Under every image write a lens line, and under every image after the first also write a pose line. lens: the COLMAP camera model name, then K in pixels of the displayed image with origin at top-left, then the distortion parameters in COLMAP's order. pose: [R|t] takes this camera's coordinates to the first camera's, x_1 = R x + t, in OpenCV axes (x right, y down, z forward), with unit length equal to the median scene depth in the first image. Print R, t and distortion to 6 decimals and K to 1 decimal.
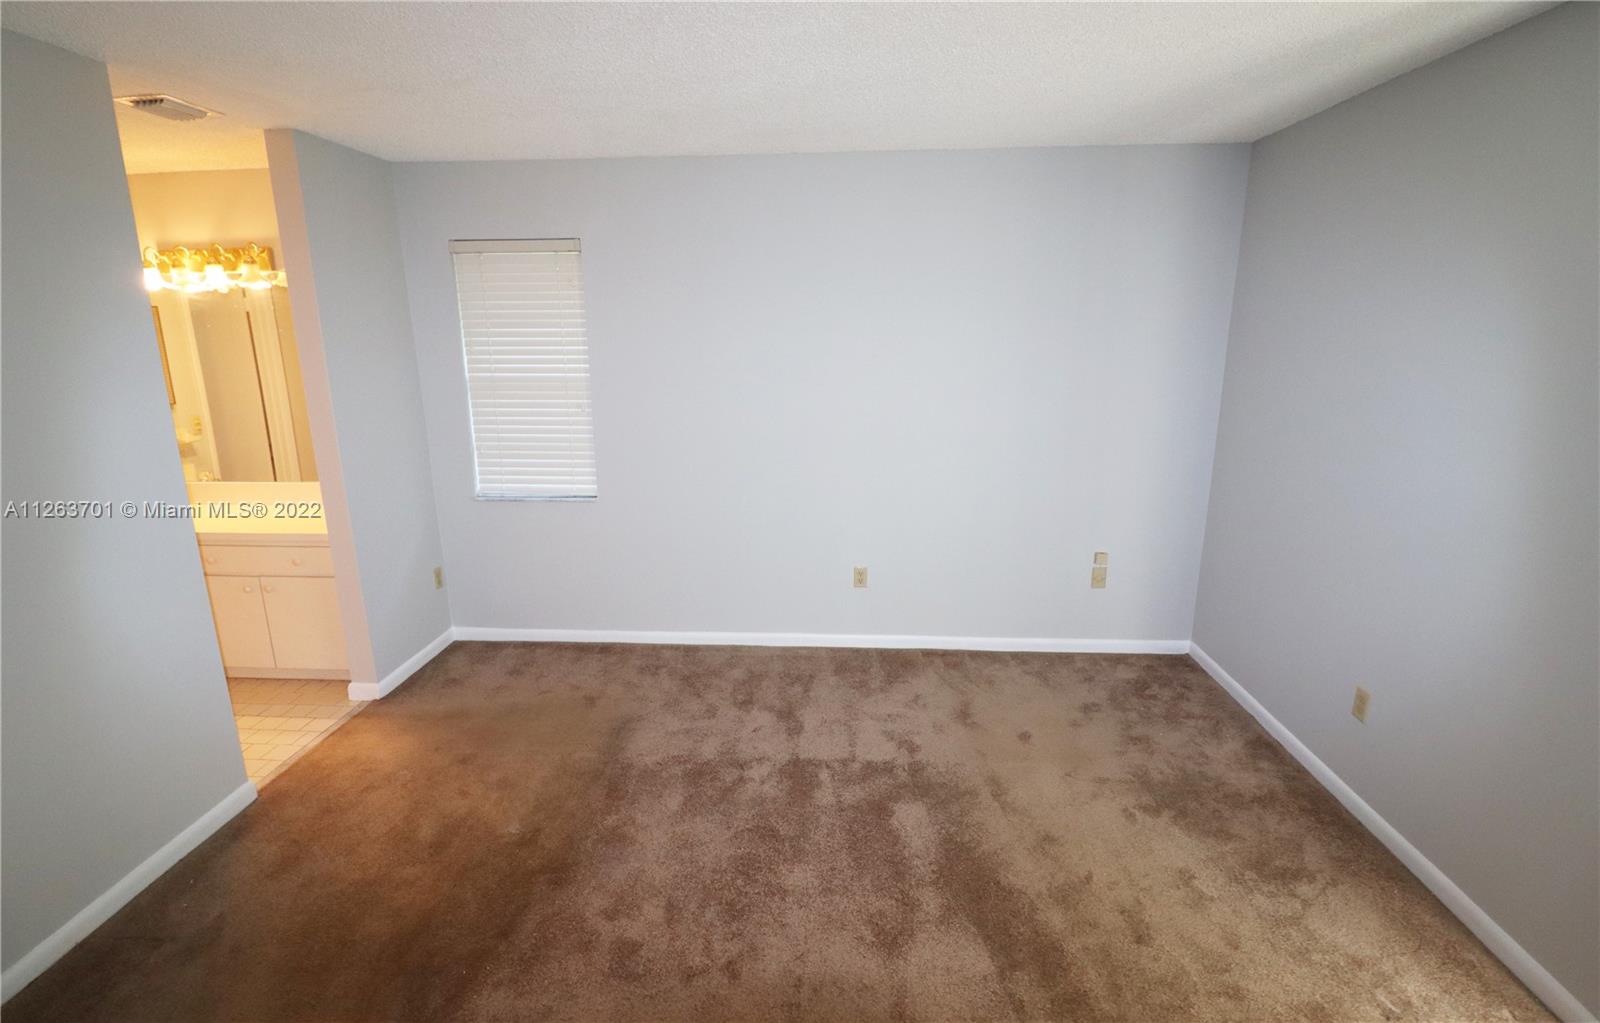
lens RADIAL K [[761.5, 0, 803.9], [0, 761.5, 505.6], [0, 0, 1]] dist [-0.006809, -0.004187]
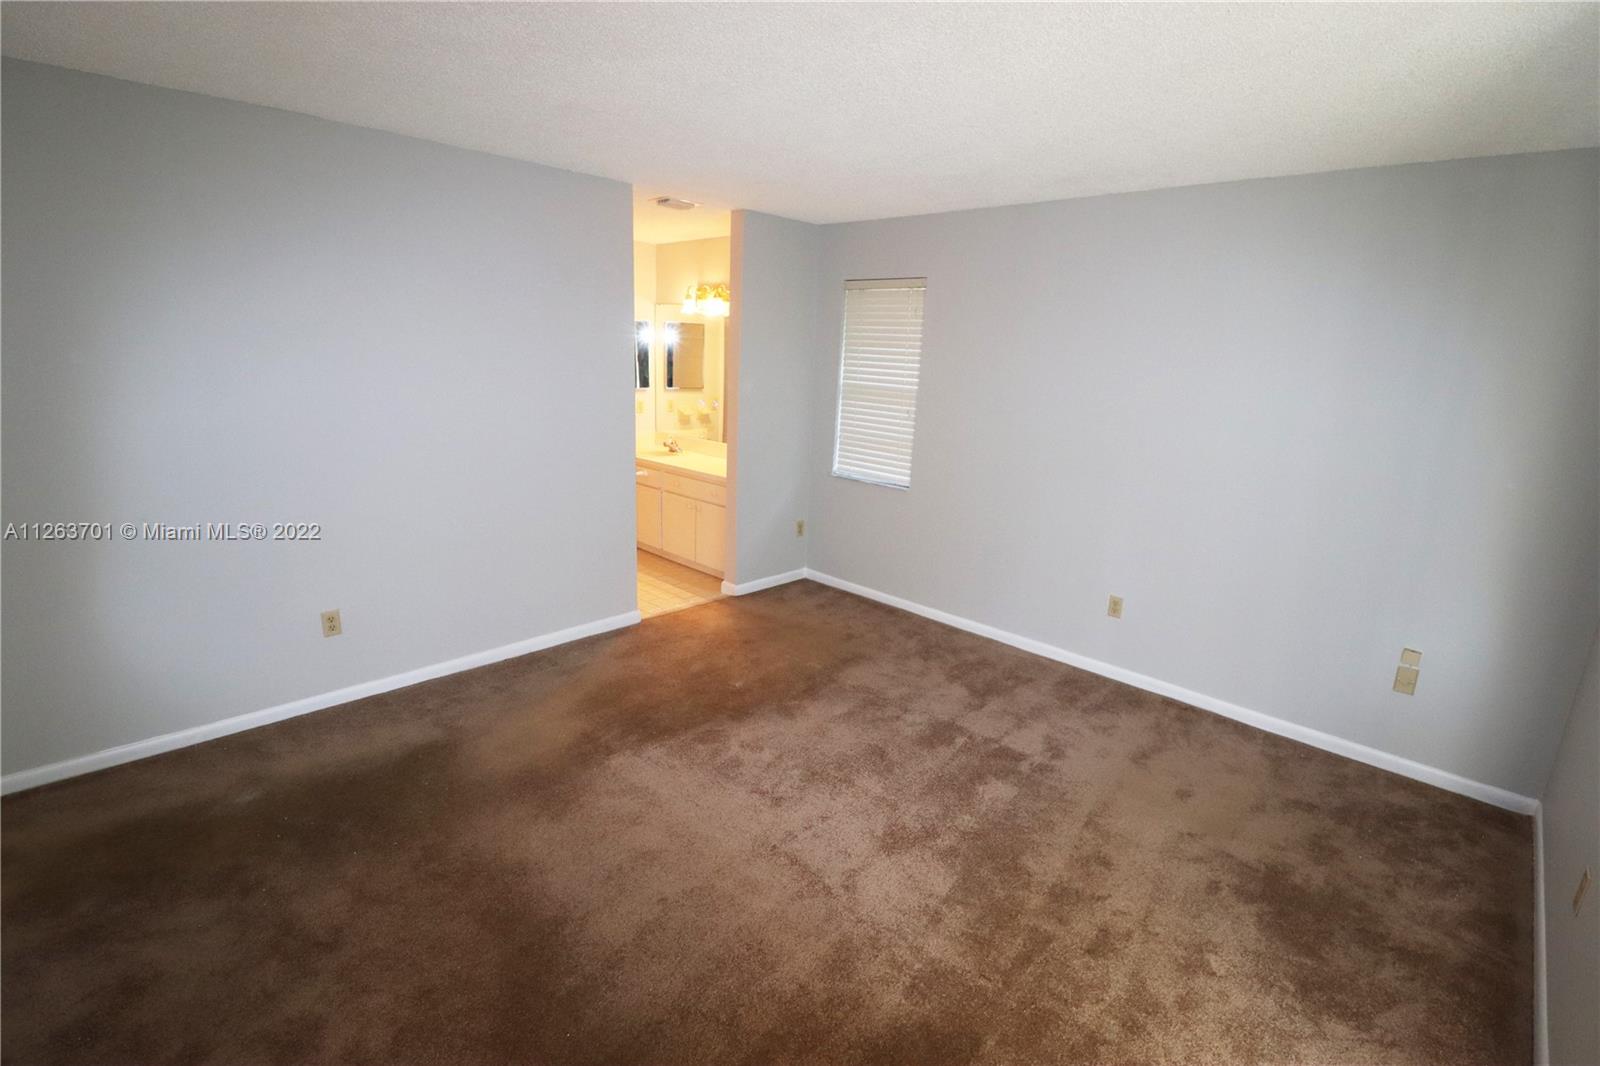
lens RADIAL K [[757.0, 0, 803.6], [0, 757.0, 533.1], [0, 0, 1]] dist [-0.013937, -0.001736]
pose [[0.755055, 0.193972, -0.626312, 0.430133], [-0.197528, 0.978153, 0.064808, 0.016875], [0.625200, 0.074781, 0.776874, -0.053787]]
